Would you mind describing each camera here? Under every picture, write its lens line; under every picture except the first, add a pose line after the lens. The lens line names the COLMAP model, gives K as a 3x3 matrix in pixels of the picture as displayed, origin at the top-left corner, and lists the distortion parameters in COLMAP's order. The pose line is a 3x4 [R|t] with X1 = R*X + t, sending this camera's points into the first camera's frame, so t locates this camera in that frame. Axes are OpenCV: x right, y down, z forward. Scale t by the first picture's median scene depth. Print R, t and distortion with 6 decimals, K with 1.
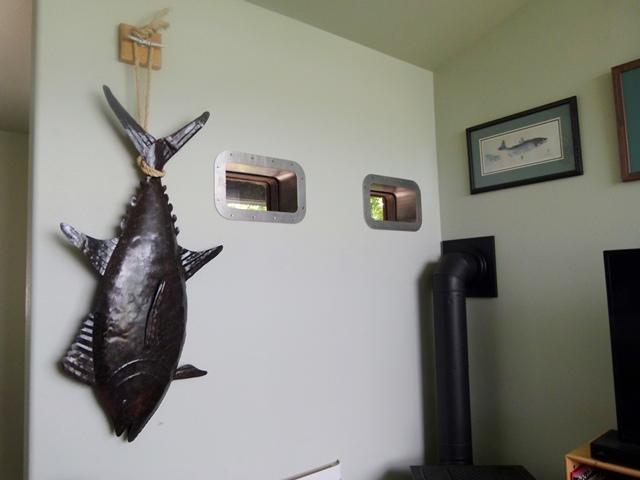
lens RADIAL K [[482.6, 0, 320.0], [0, 482.6, 240.0], [0, 0, 1]] dist [-0.008394, -0.004074]
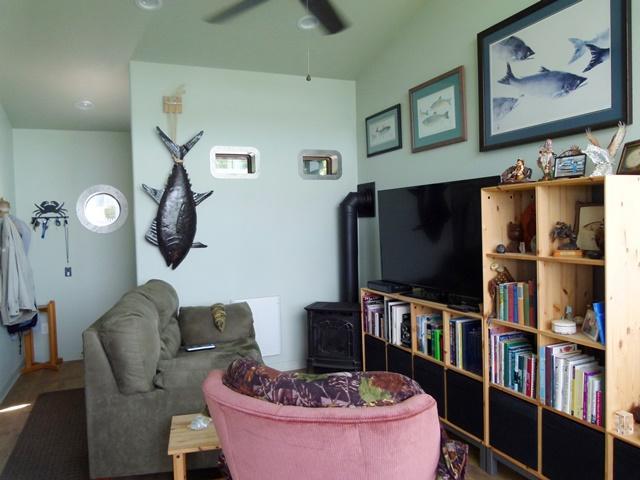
lens RADIAL K [[482.6, 0, 320.0], [0, 482.6, 240.0], [0, 0, 1]] dist [-0.008394, -0.004074]
pose [[0.962673, 0.015745, -0.270209, 0.937584], [0.020079, 0.991402, 0.129303, -0.044180], [0.269921, -0.129902, 0.954080, -1.088780]]
